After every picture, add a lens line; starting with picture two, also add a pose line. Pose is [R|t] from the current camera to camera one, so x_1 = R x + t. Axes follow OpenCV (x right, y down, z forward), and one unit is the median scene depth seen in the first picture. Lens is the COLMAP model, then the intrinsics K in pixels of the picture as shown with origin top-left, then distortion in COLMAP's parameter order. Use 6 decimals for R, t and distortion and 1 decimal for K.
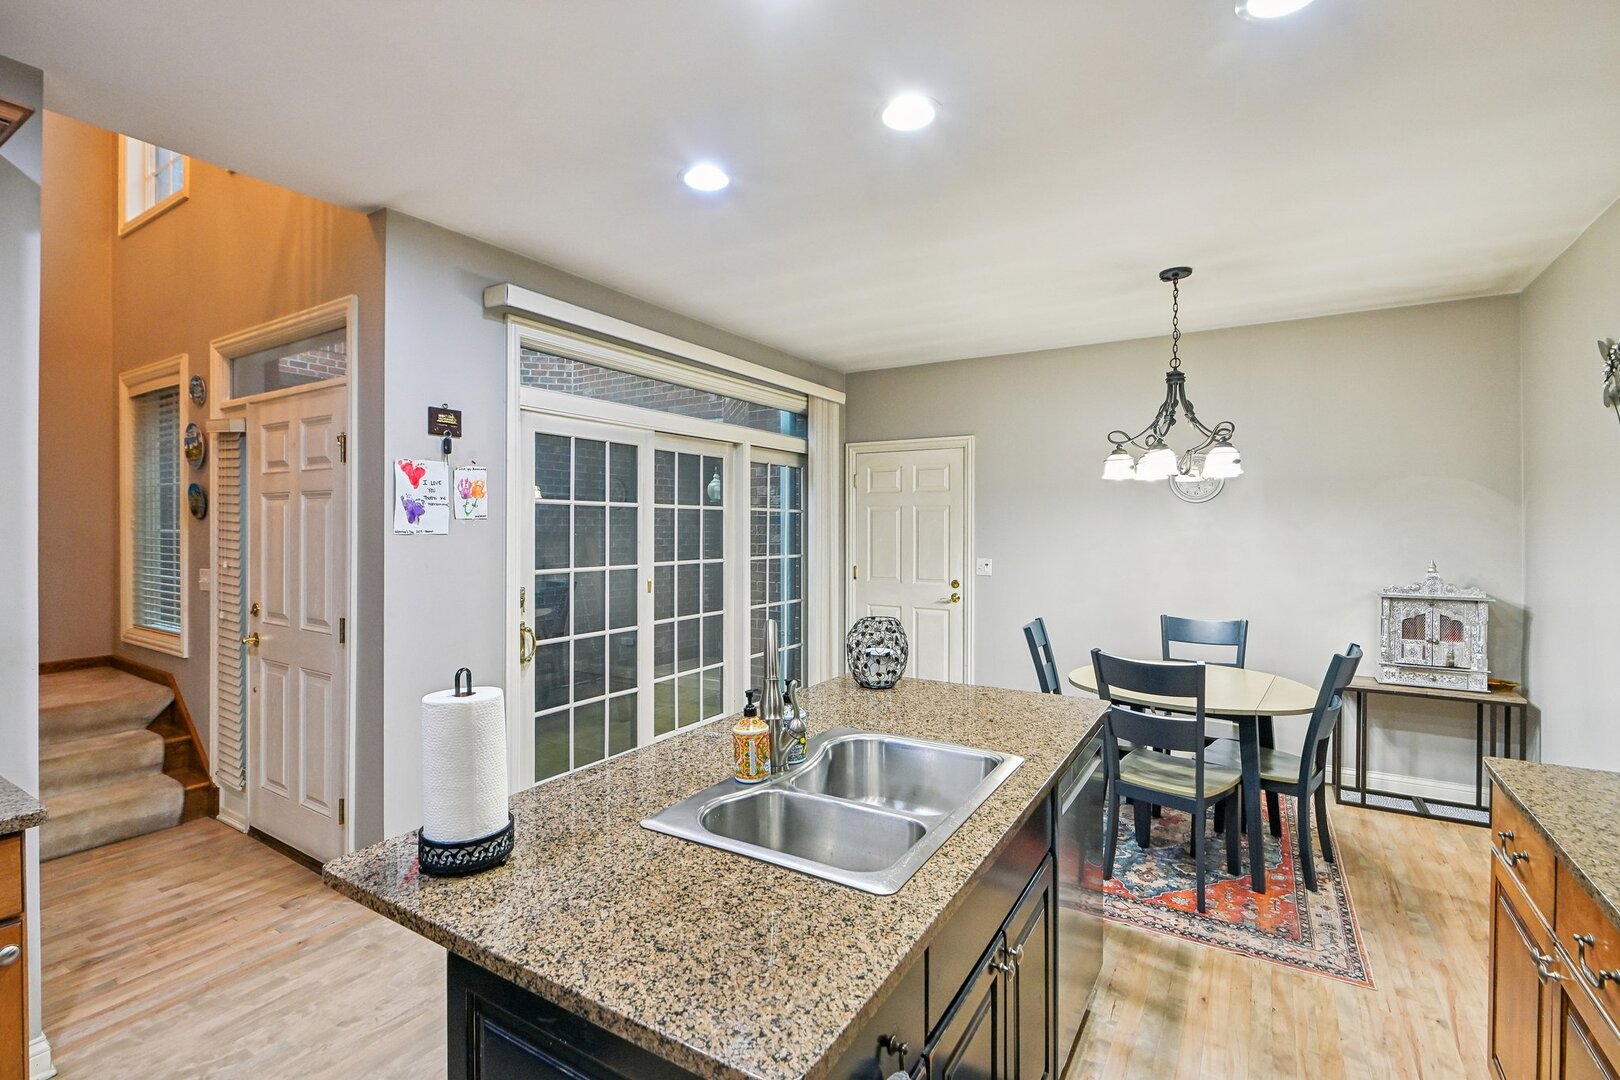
lens RADIAL K [[744.7, 0, 802.1], [0, 744.7, 534.9], [0, 0, 1]] dist [-0.000077, -0.004620]
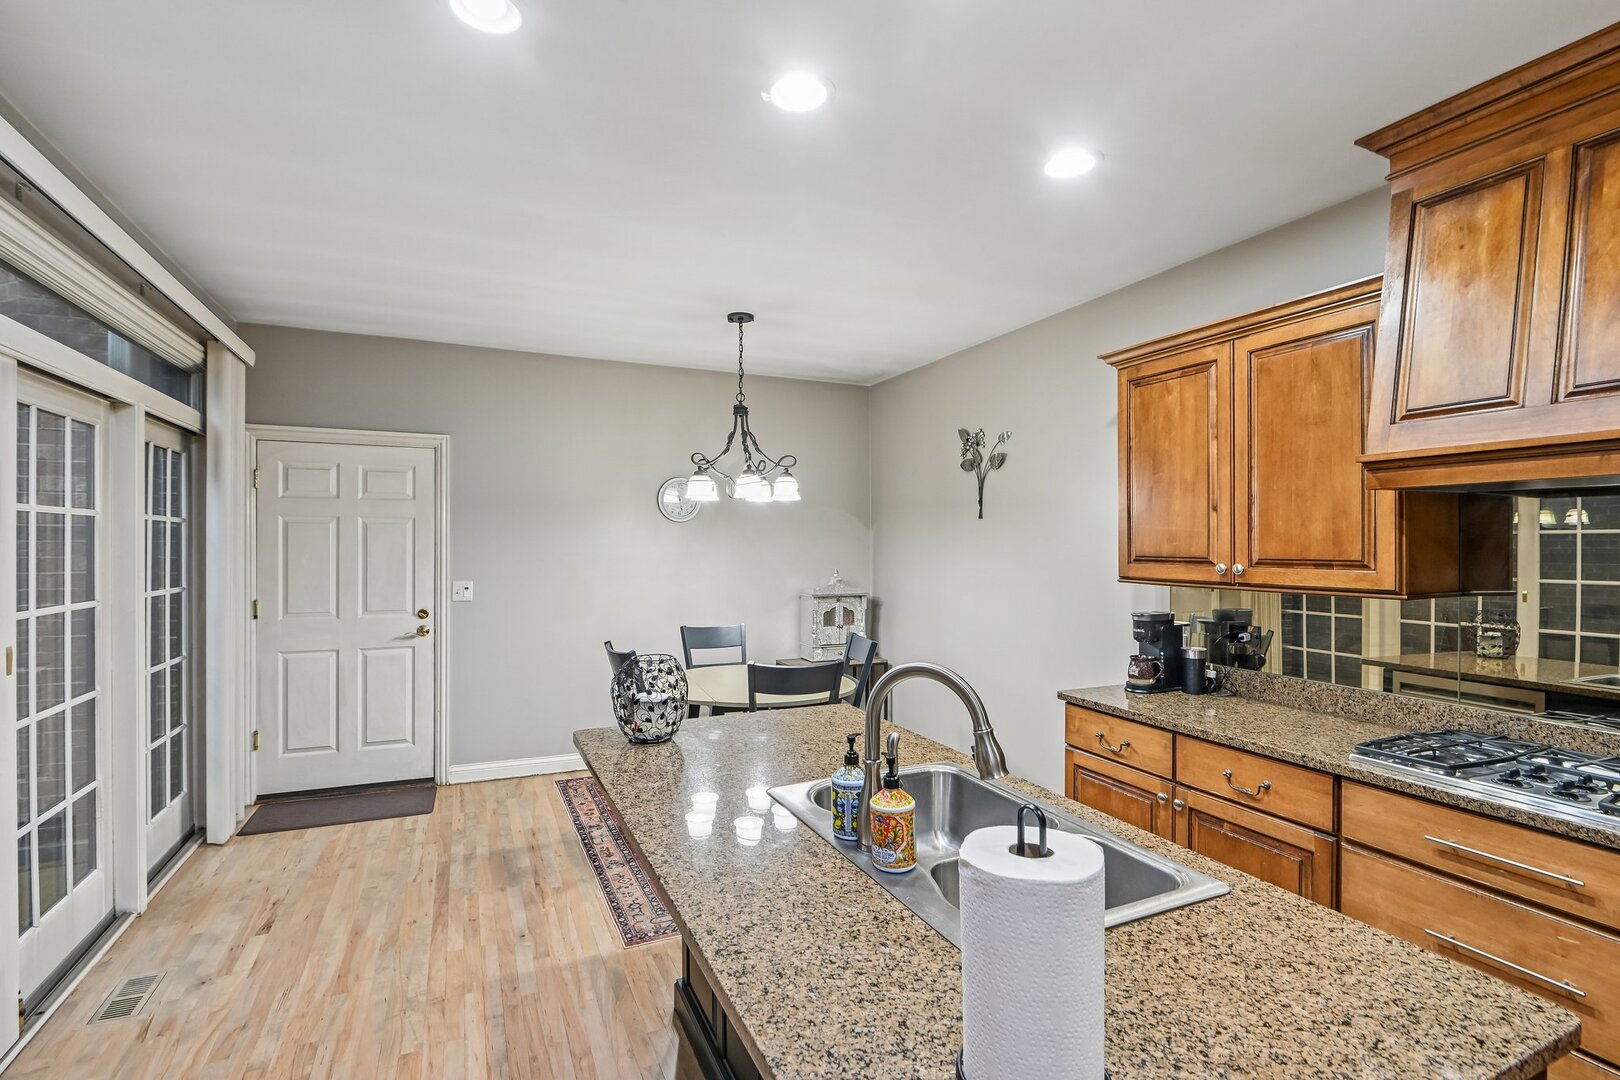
lens RADIAL K [[744.7, 0, 796.9], [0, 744.7, 540.9], [0, 0, 1]] dist [-0.000077, -0.004620]
pose [[0.554617, 0.002183, 0.832103, -0.389509], [0.009168, 0.999920, -0.008734, -0.005283], [-0.832055, 0.012473, 0.554552, 0.319035]]
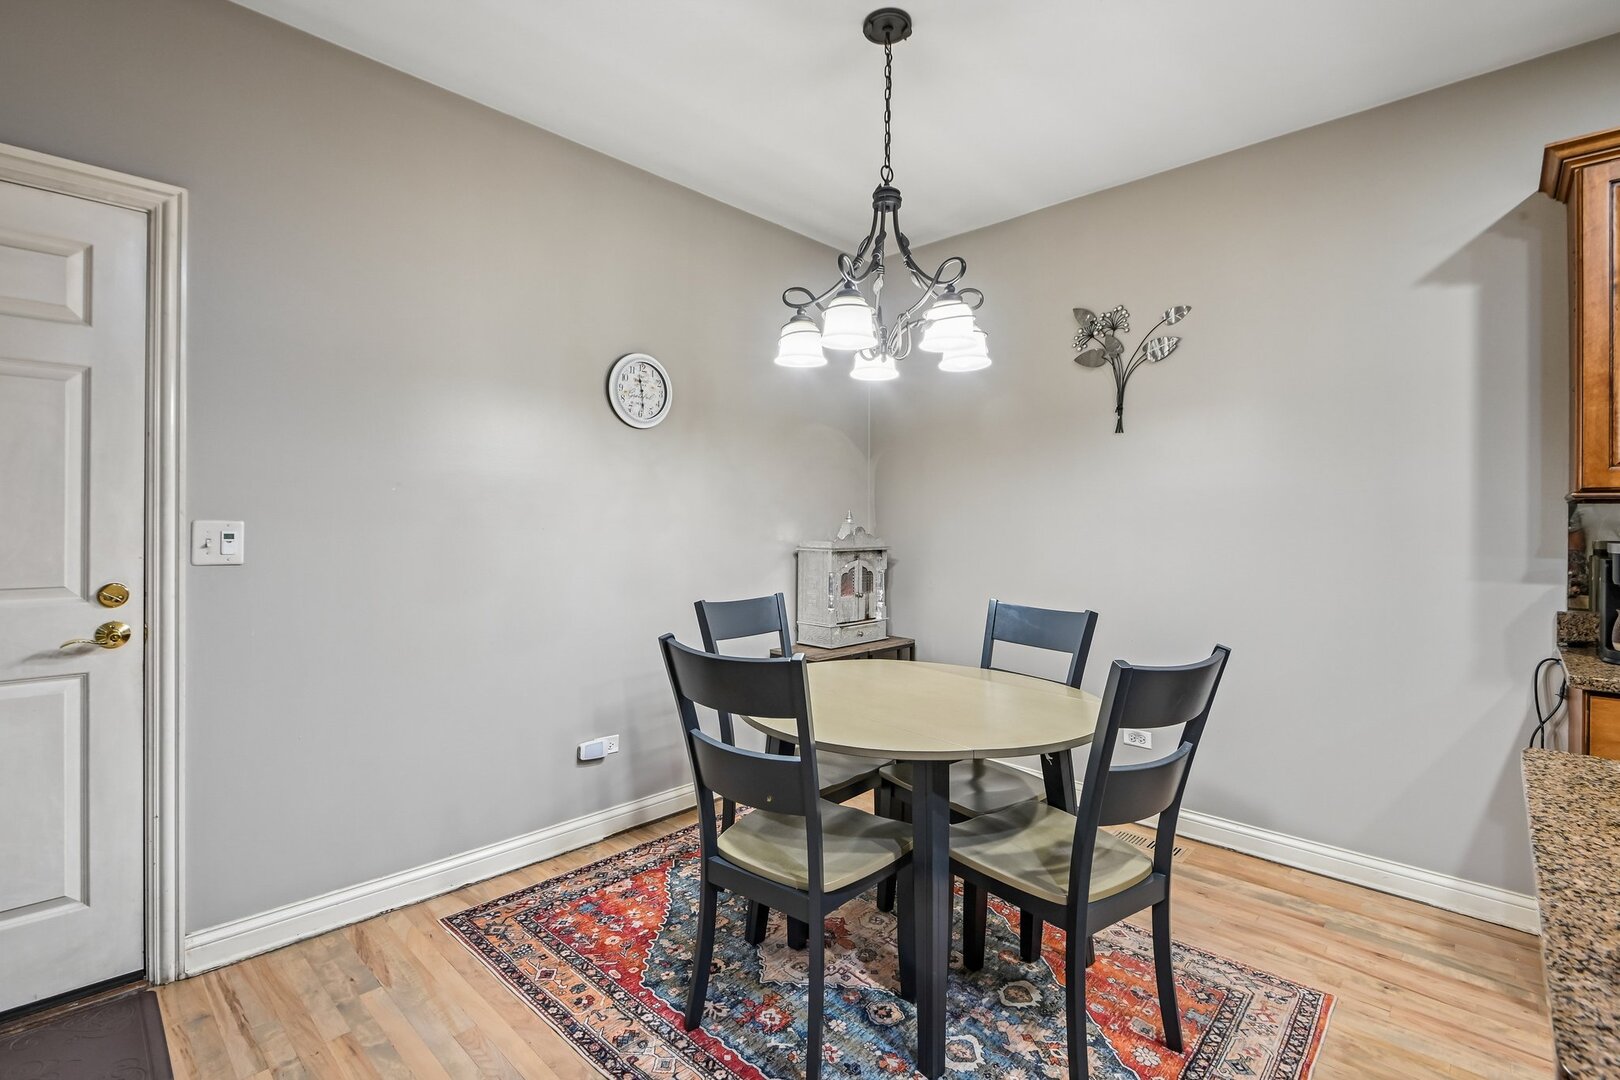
lens RADIAL K [[744.7, 0, 794.9], [0, 744.7, 519.6], [0, 0, 1]] dist [-0.000077, -0.004620]
pose [[0.200692, 0.000415, 0.979654, -0.109936], [0.006965, 0.999974, -0.001851, 0.052639], [-0.979630, 0.007195, 0.200684, 0.973505]]
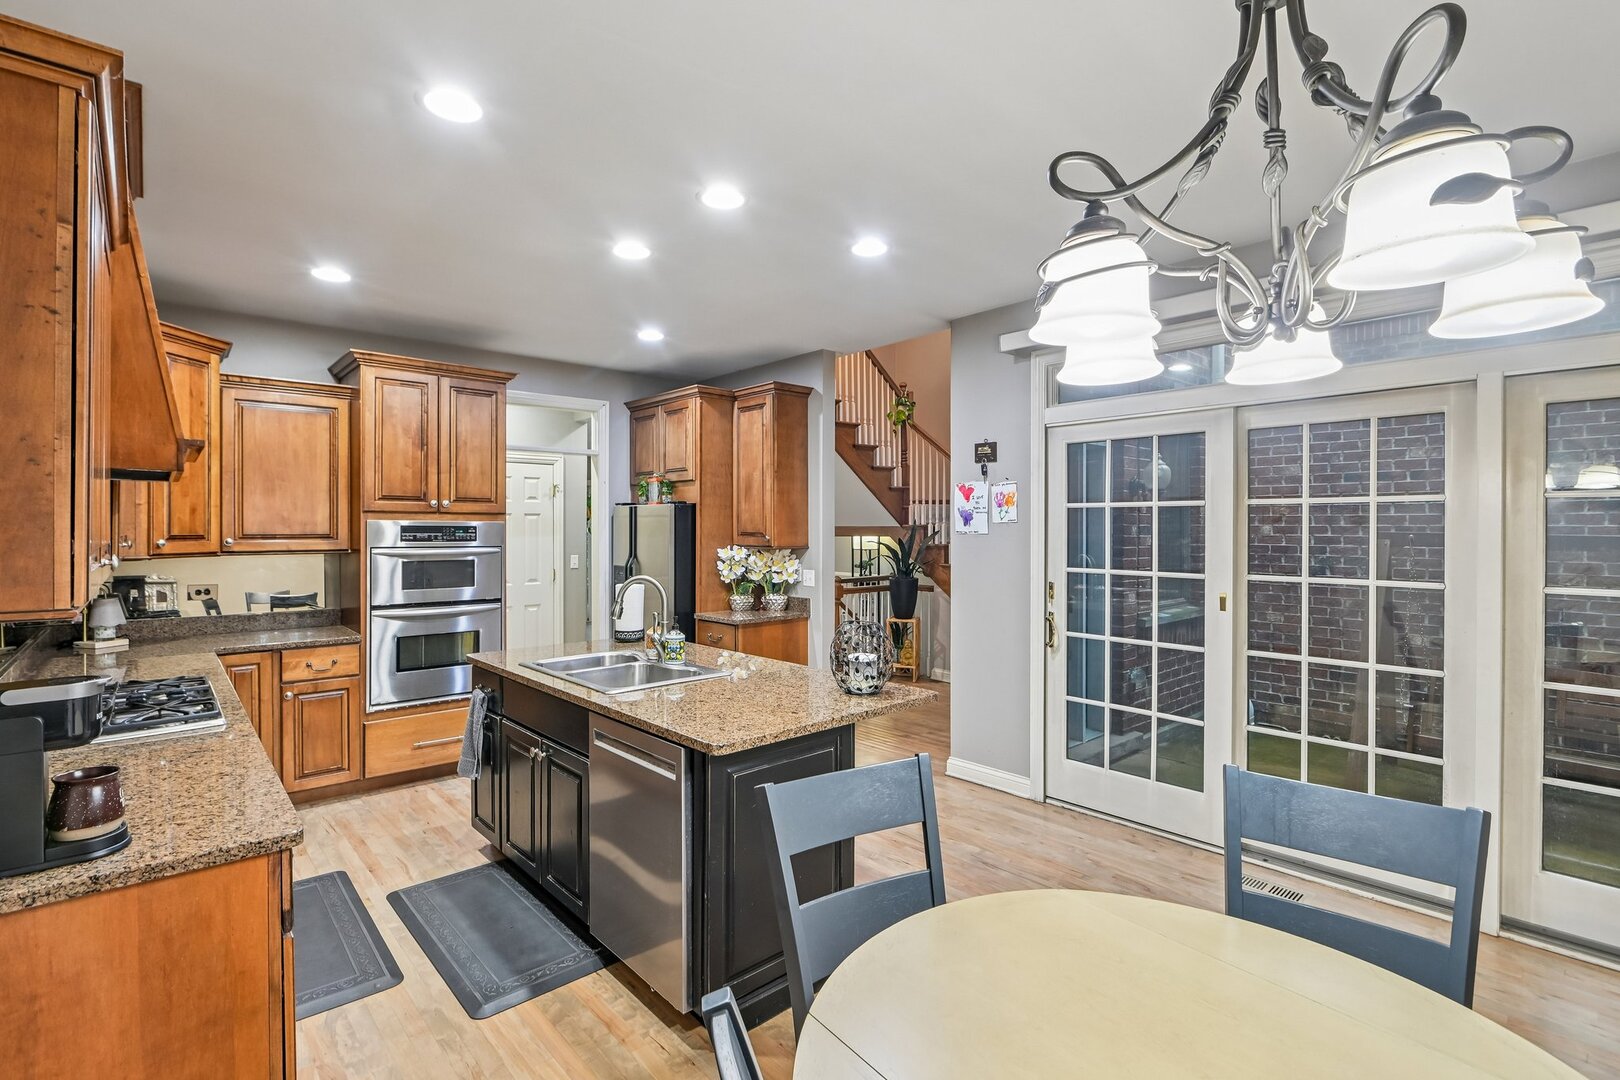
lens RADIAL K [[744.7, 0, 804.9], [0, 744.7, 527.6], [0, 0, 1]] dist [-0.000077, -0.004620]
pose [[-0.269705, -0.001730, -0.962941, 0.829706], [-0.013763, 0.999903, 0.002059, -0.009631], [0.962845, 0.013808, -0.269703, 0.932888]]
